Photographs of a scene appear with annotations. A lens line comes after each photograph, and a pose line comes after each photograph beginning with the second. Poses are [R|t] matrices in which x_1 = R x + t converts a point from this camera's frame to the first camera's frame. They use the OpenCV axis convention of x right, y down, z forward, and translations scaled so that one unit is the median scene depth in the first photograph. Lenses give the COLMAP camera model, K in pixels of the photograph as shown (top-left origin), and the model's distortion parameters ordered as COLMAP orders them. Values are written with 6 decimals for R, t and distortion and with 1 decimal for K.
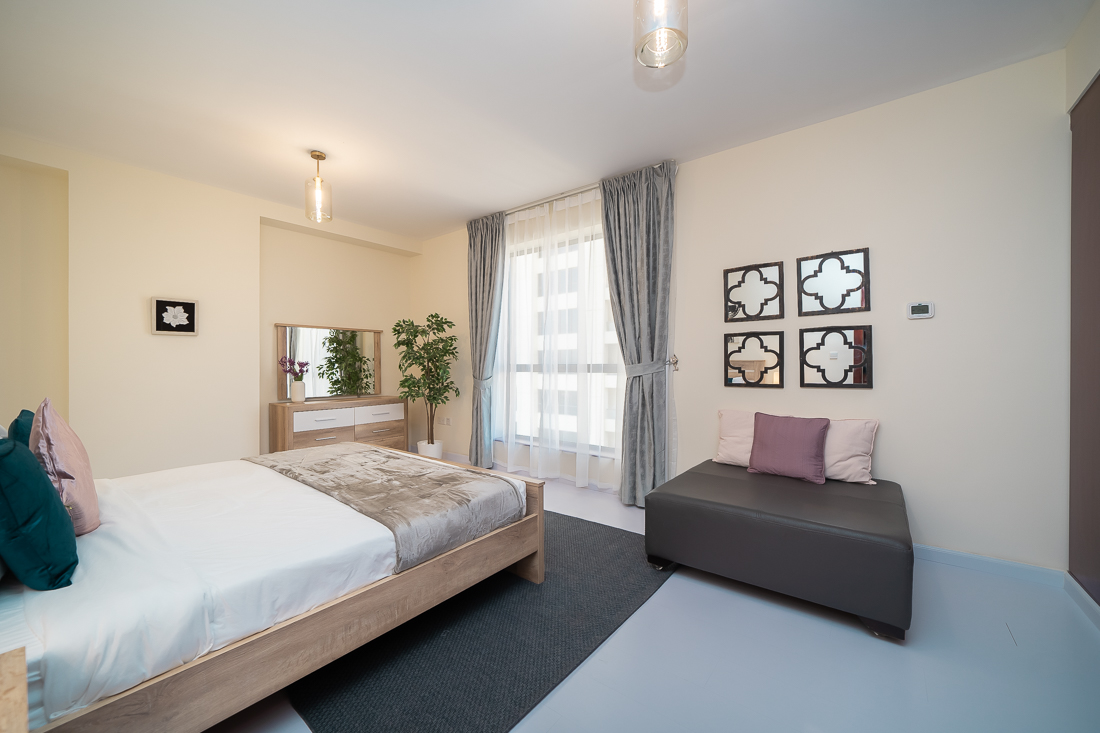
lens RADIAL K [[422.2, 0, 551.6], [0, 422.2, 358.1], [0, 0, 1]] dist [-0.003036, -0.000133]
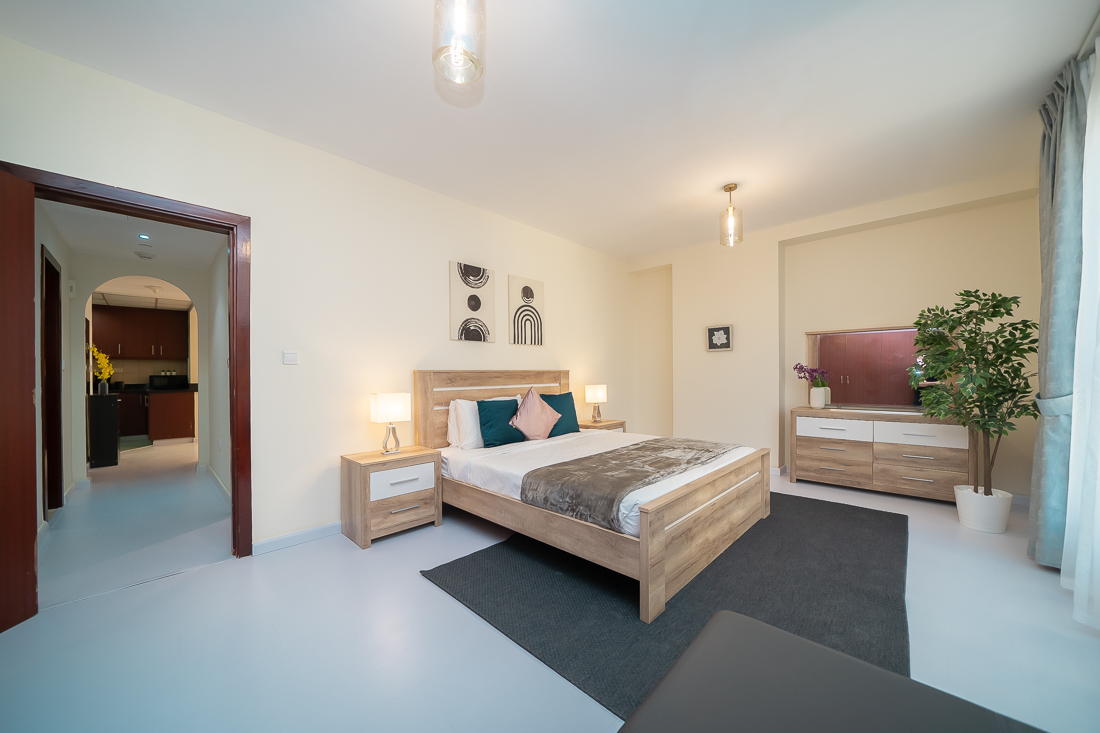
lens RADIAL K [[392.8, 0, 551.3], [0, 392.8, 368.2], [0, 0, 1]] dist [-0.002053, -0.000080]
pose [[-0.087305, -0.011279, -0.996118, 0.494801], [0.020630, 0.999701, -0.013127, 0.009819], [0.995968, -0.021696, -0.087047, 0.549840]]
